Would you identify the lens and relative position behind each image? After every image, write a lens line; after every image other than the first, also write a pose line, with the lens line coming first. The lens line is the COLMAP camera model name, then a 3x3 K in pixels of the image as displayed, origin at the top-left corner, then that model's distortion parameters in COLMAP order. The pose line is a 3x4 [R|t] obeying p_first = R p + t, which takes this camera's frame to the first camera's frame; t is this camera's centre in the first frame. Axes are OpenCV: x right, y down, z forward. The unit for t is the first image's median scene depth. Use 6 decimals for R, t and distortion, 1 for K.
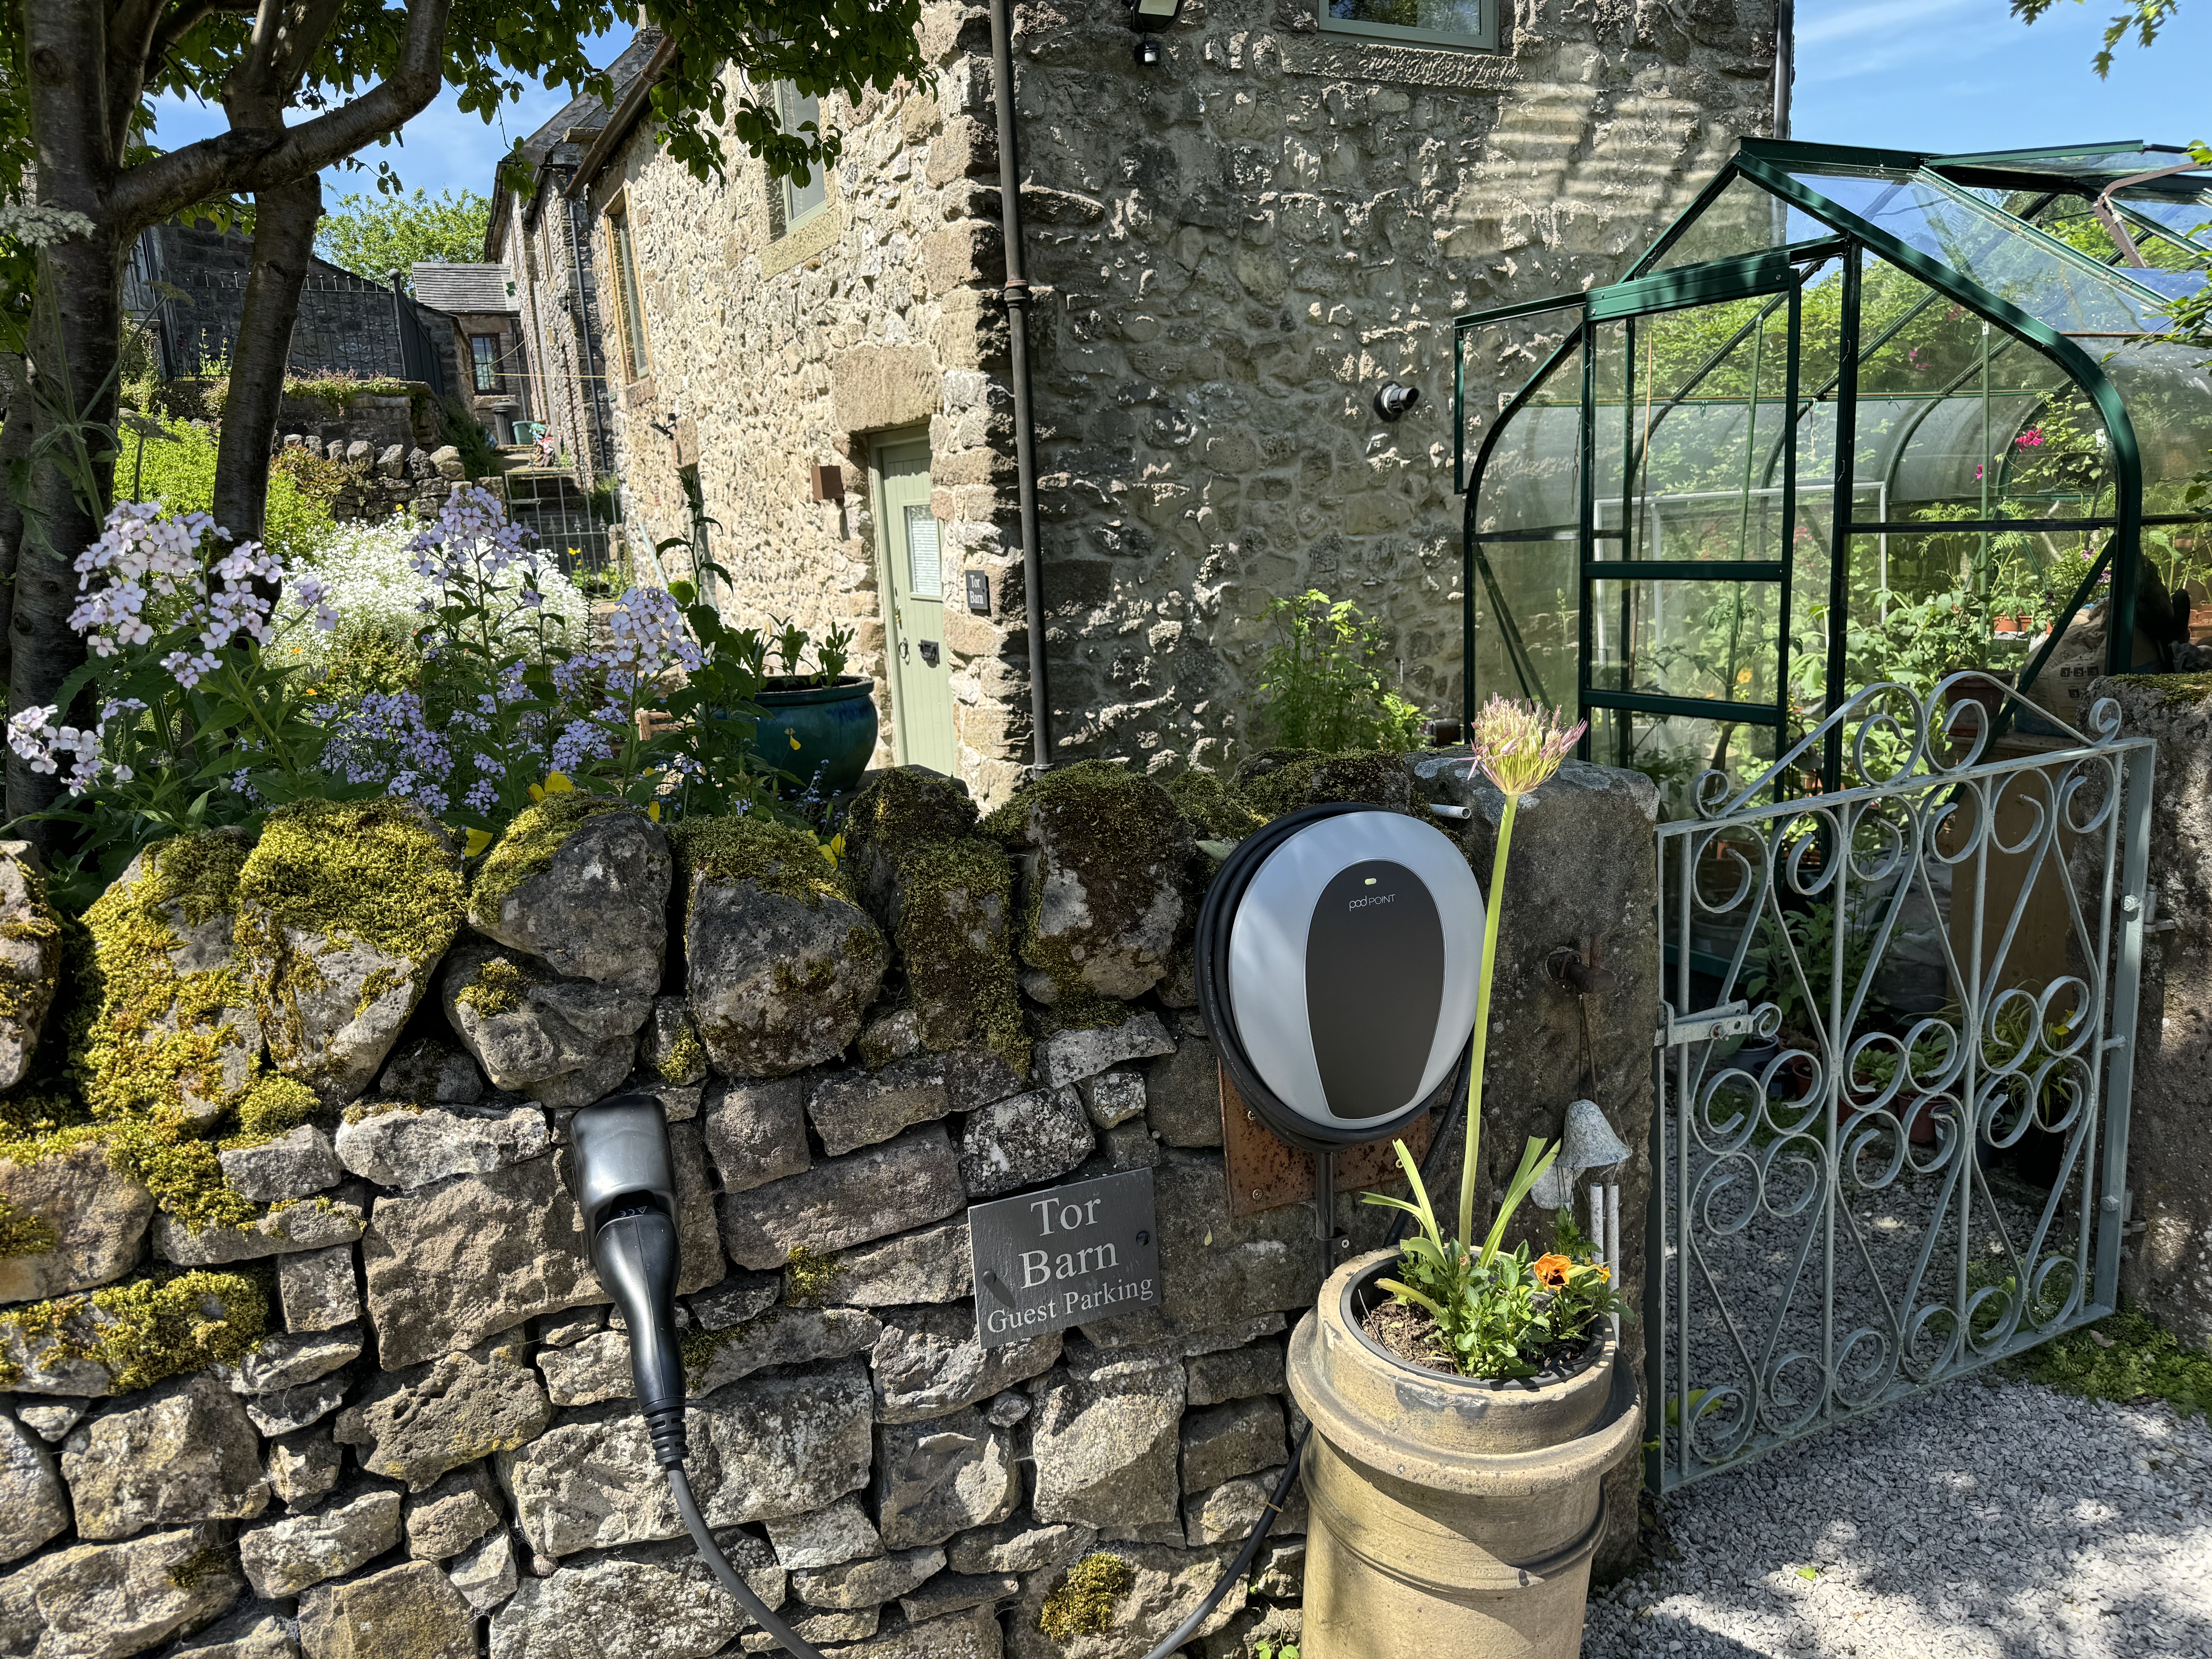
lens RADIAL K [[1620.9, 0, 1106.0], [0, 1620.9, 829.5], [0, 0, 1]] dist [0.061630, -0.072160]
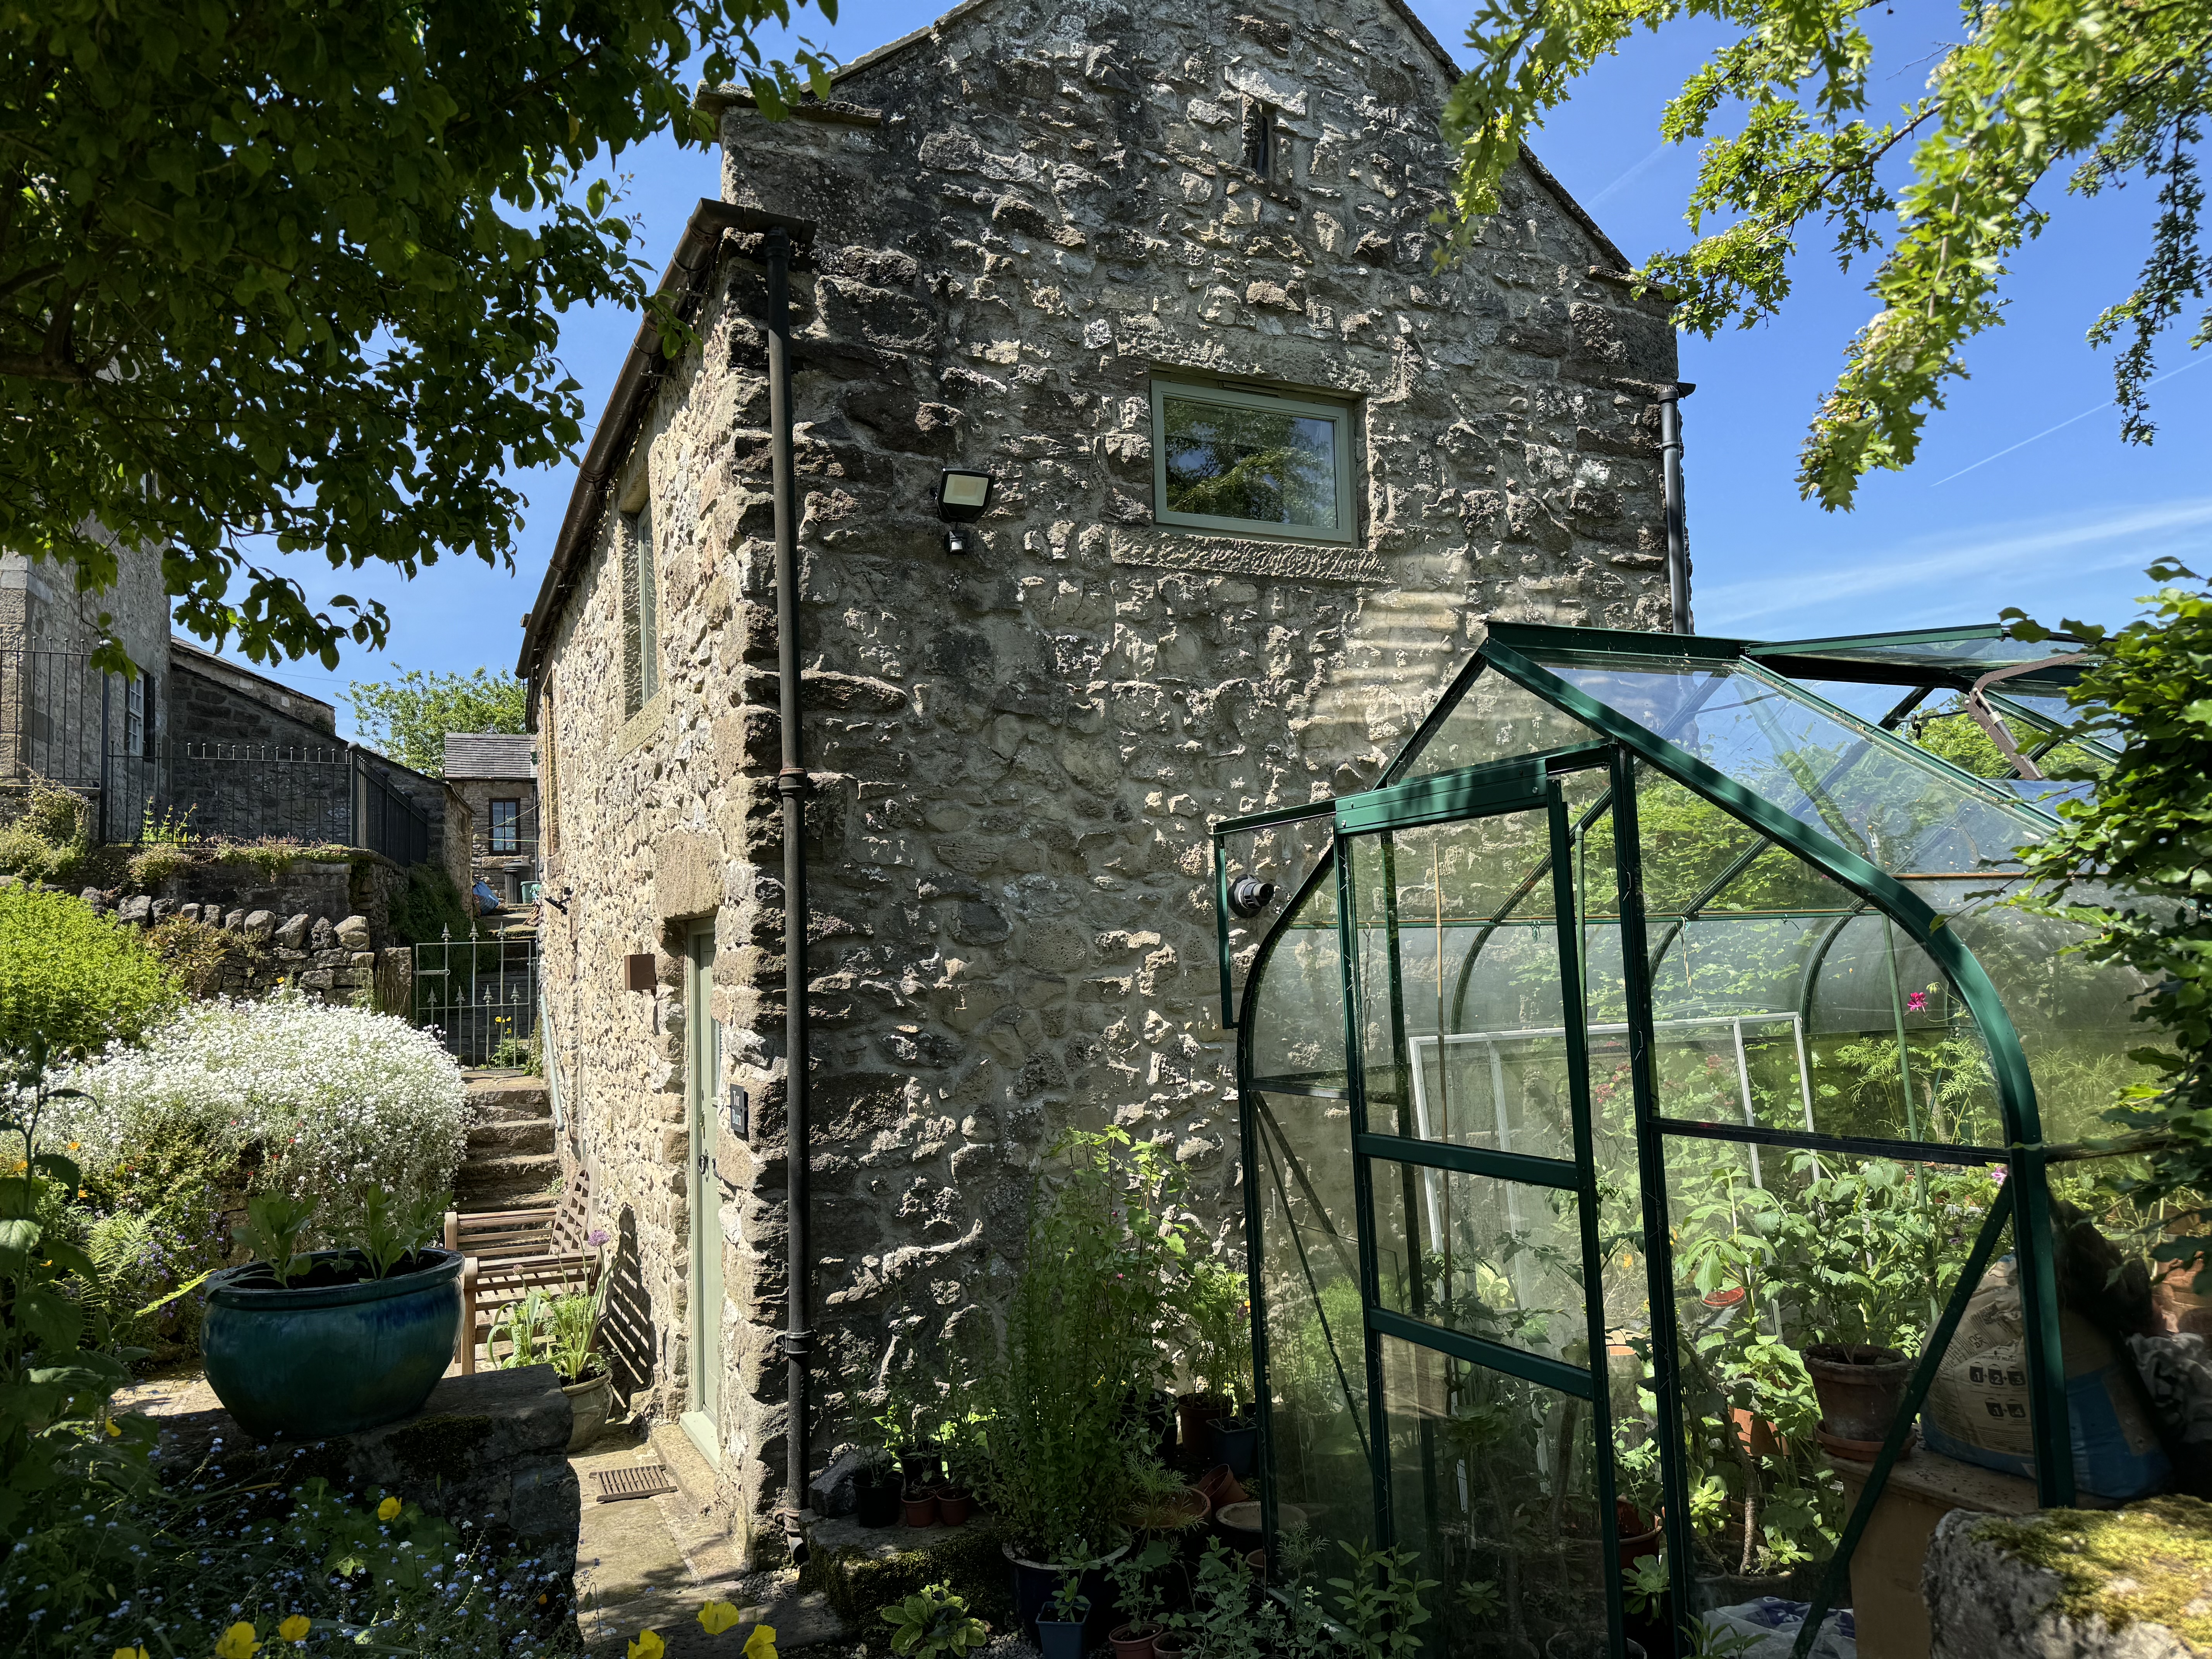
lens RADIAL K [[1533.2, 0, 1106.0], [0, 1533.2, 829.5], [0, 0, 1]] dist [0.218383, -0.000292]
pose [[0.998194, 0.012310, -0.058798, 0.157316], [-0.027689, 0.962887, -0.268480, -0.072050], [0.053311, 0.269623, 0.961489, 0.177901]]
